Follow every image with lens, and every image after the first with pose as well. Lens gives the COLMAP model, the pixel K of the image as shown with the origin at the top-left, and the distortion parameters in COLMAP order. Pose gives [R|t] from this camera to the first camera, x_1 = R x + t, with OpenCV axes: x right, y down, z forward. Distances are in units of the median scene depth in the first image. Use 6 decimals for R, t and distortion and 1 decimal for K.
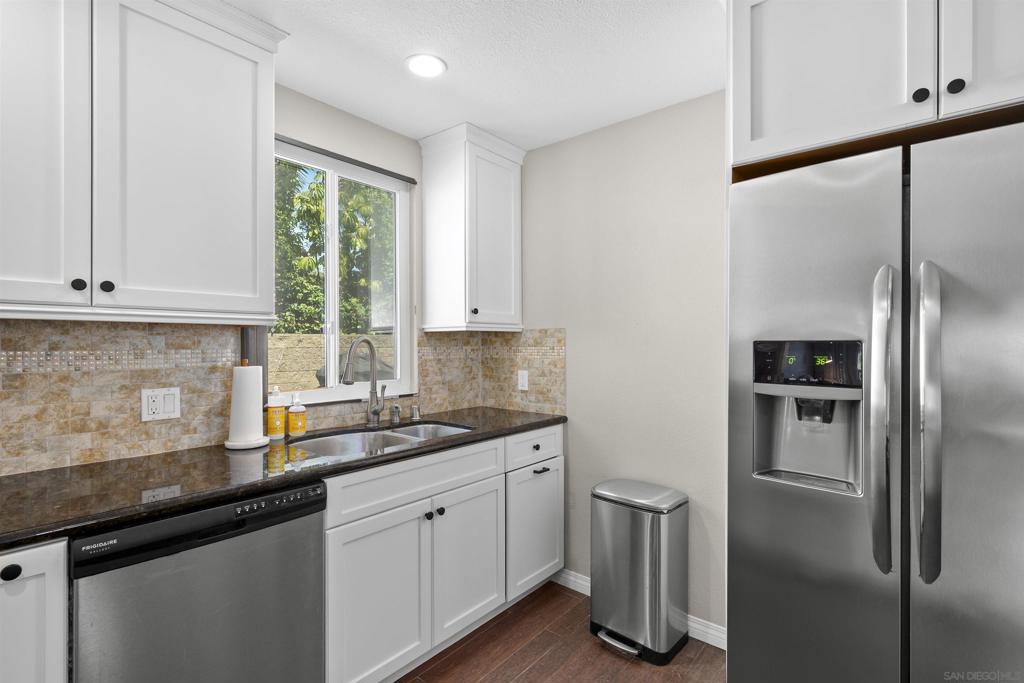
lens RADIAL K [[476.7, 0, 512.0], [0, 476.7, 341.5], [0, 0, 1]] dist [0.000368, 0.000181]
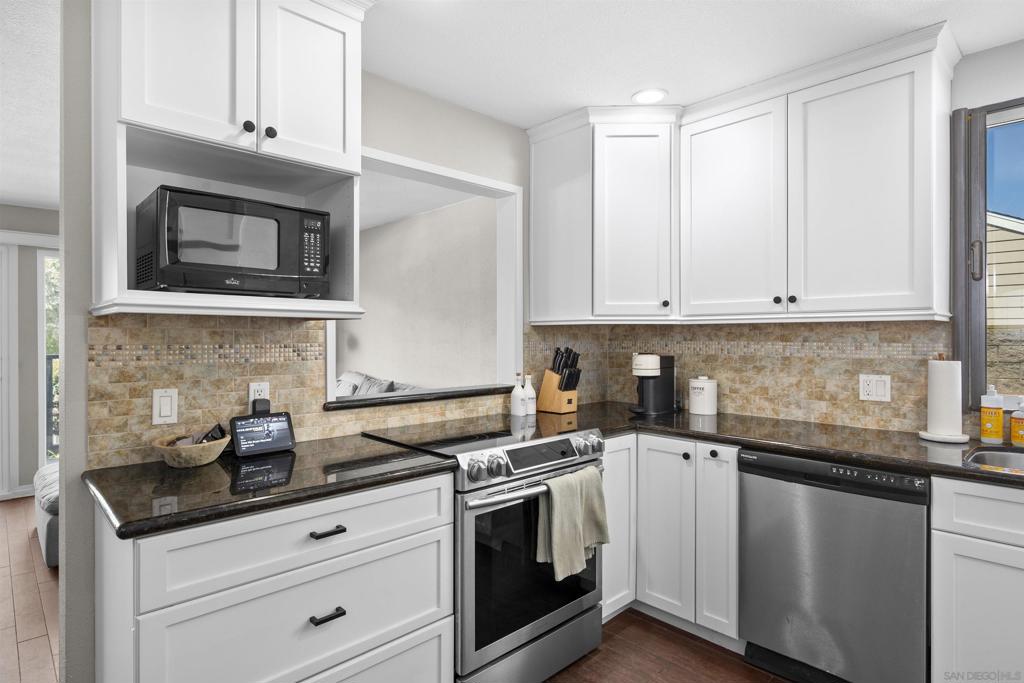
lens RADIAL K [[545.9, 0, 510.5], [0, 545.9, 338.6], [0, 0, 1]] dist [0.000129, -0.000185]
pose [[-0.106206, 0.003371, -0.994338, 0.715222], [0.000636, 0.999994, 0.003322, 0.001290], [0.994344, -0.000279, -0.106207, 0.227226]]
